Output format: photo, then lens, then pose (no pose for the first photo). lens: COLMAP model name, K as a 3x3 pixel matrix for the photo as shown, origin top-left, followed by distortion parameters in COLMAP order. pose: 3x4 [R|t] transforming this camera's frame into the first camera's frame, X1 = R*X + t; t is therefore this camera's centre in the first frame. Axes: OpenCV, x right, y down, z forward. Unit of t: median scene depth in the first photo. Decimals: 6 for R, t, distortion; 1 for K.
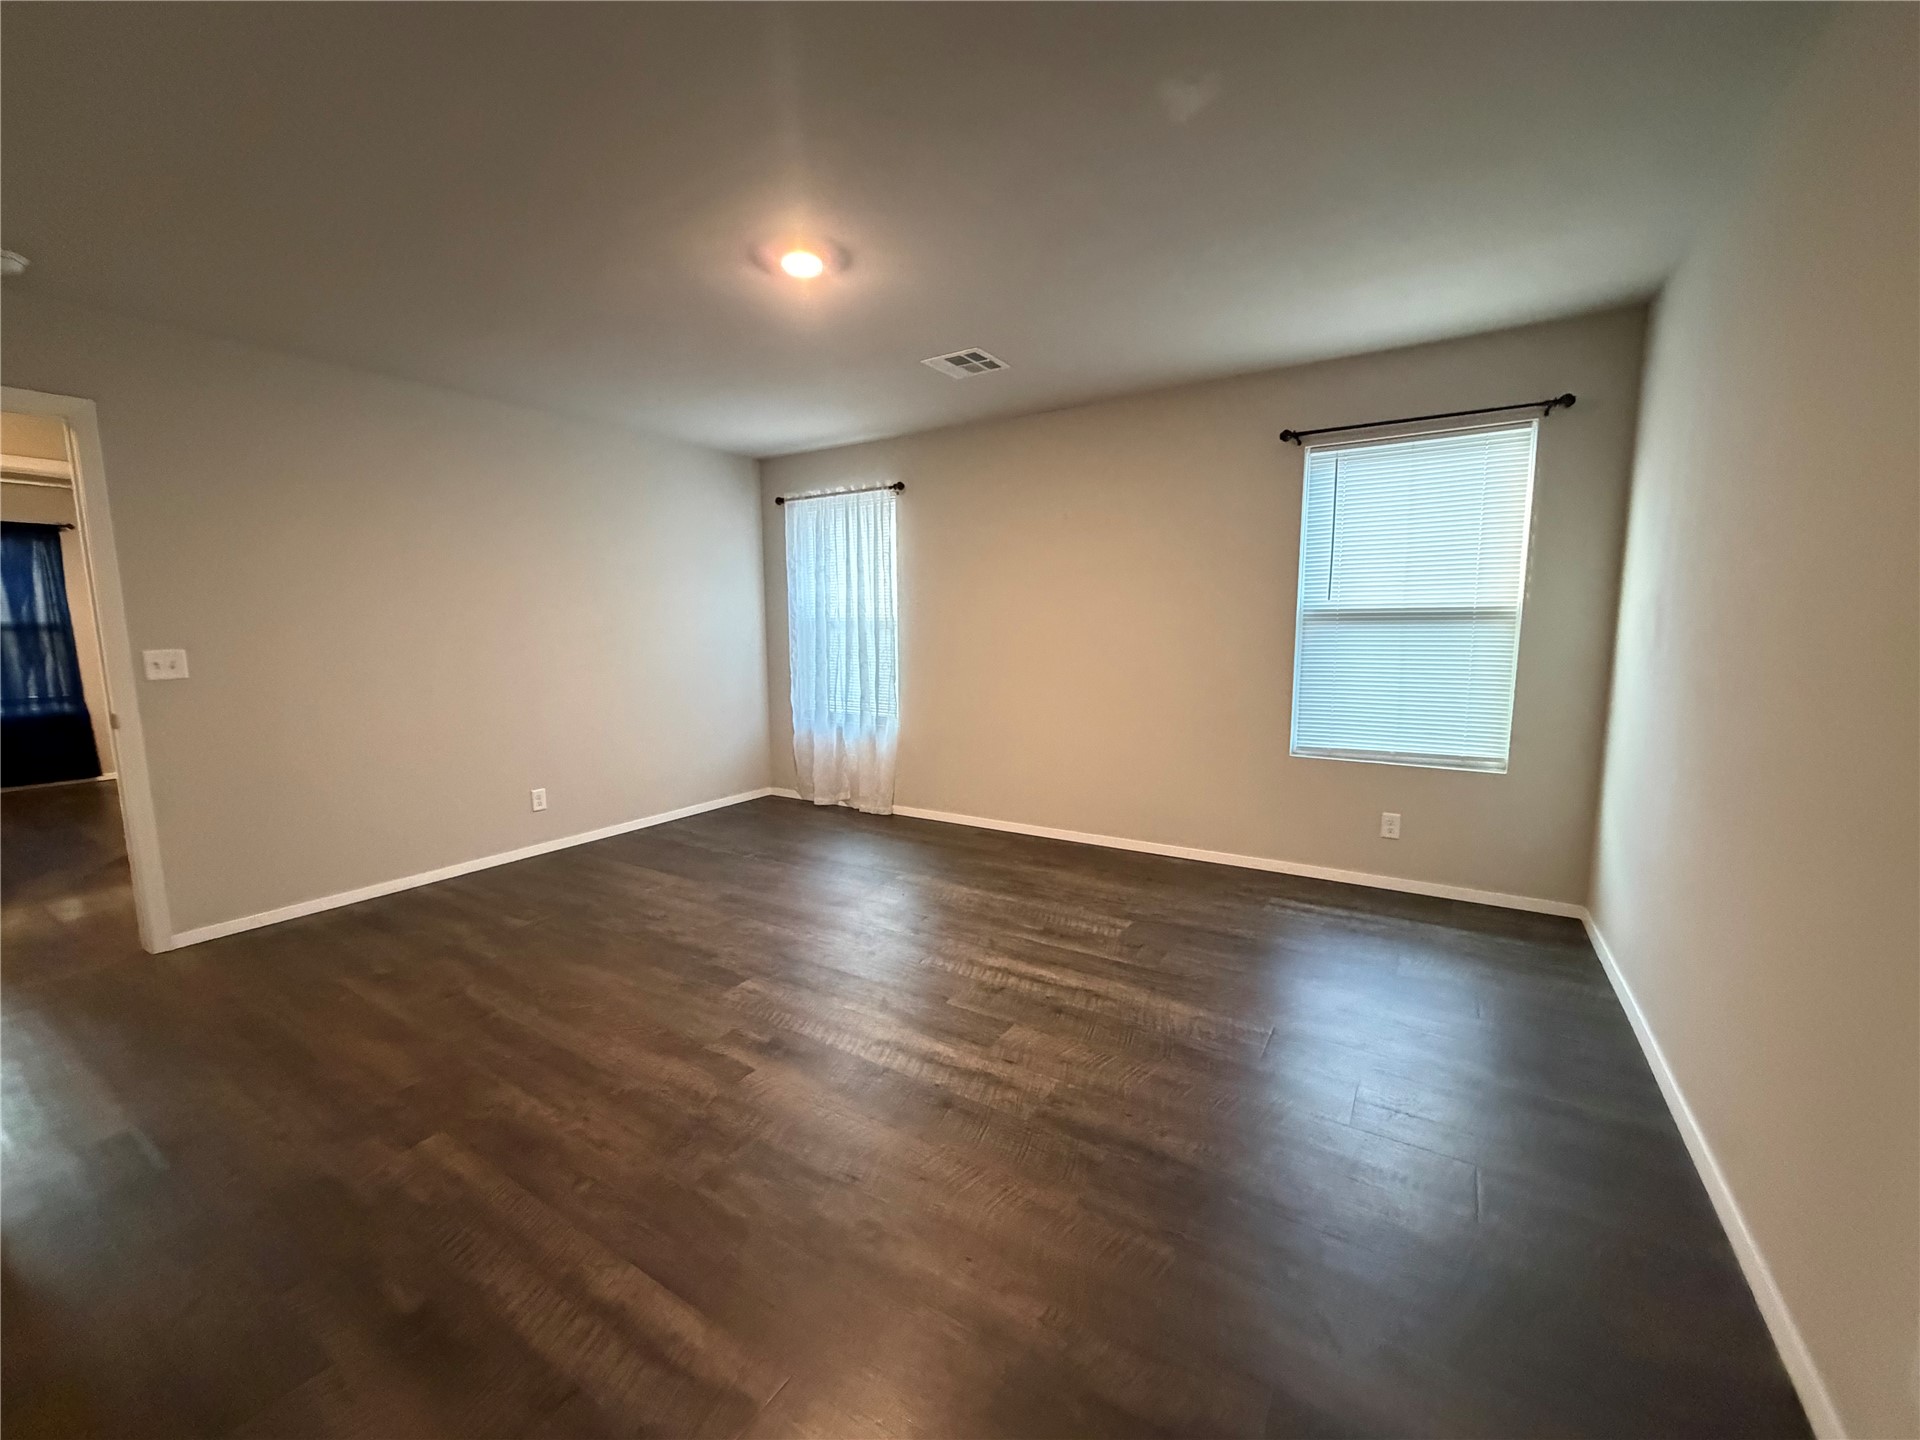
lens RADIAL K [[767.1, 0, 954.1], [0, 767.1, 723.0], [0, 0, 1]] dist [-0.000461, -0.000308]
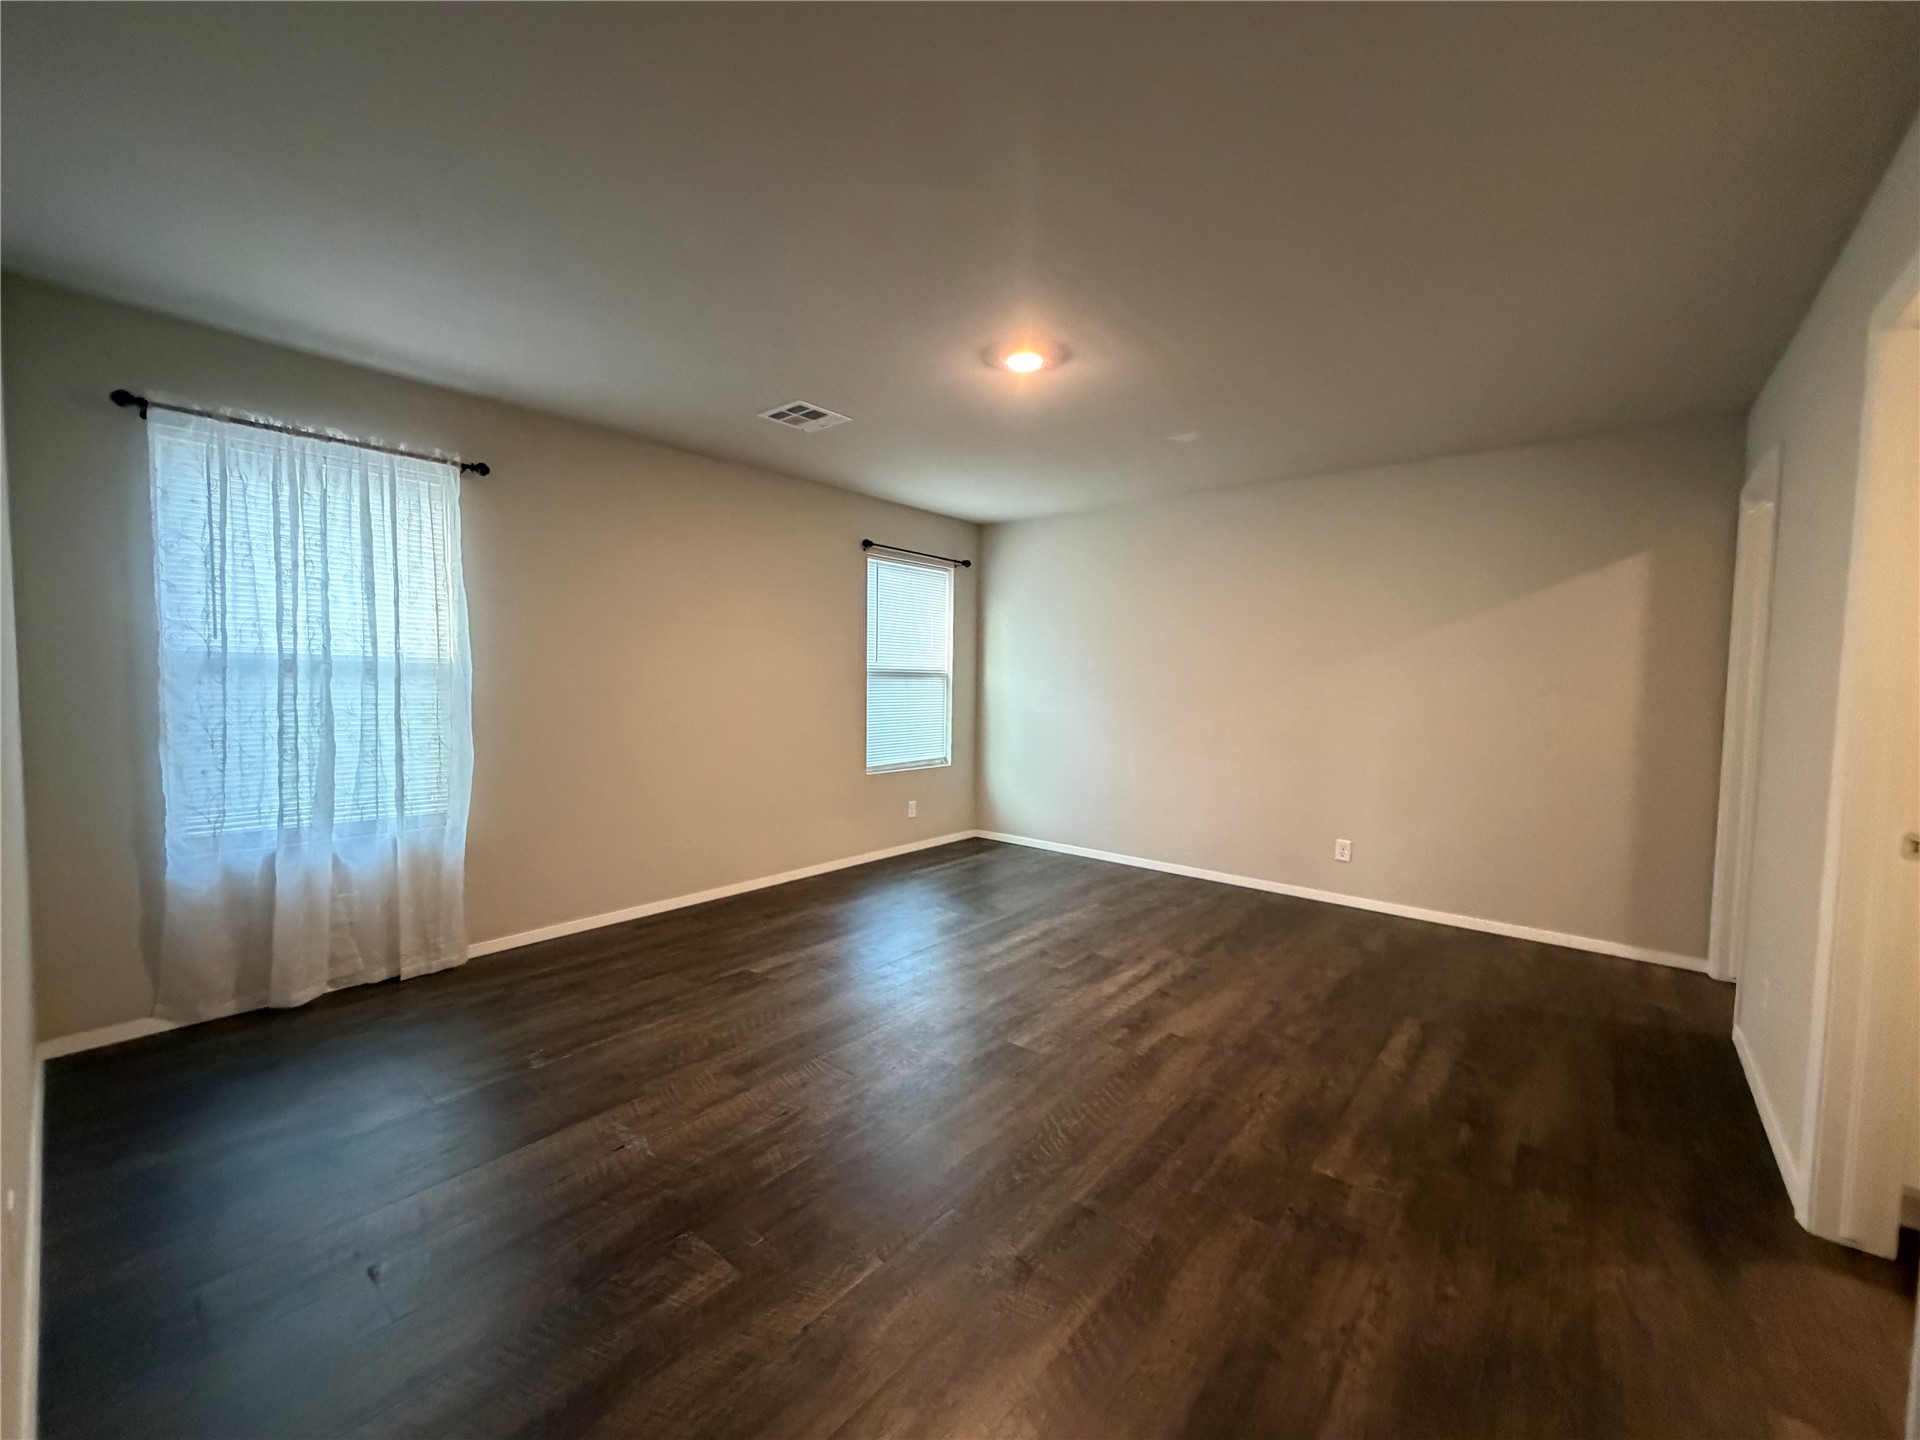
lens RADIAL K [[754.6, 0, 963.2], [0, 754.6, 721.6], [0, 0, 1]] dist [-0.001242, -0.000197]
pose [[0.136227, -0.047592, 0.989534, -1.069972], [0.110967, 0.993293, 0.032496, -0.093015], [-0.984443, 0.105379, 0.140595, 0.788497]]
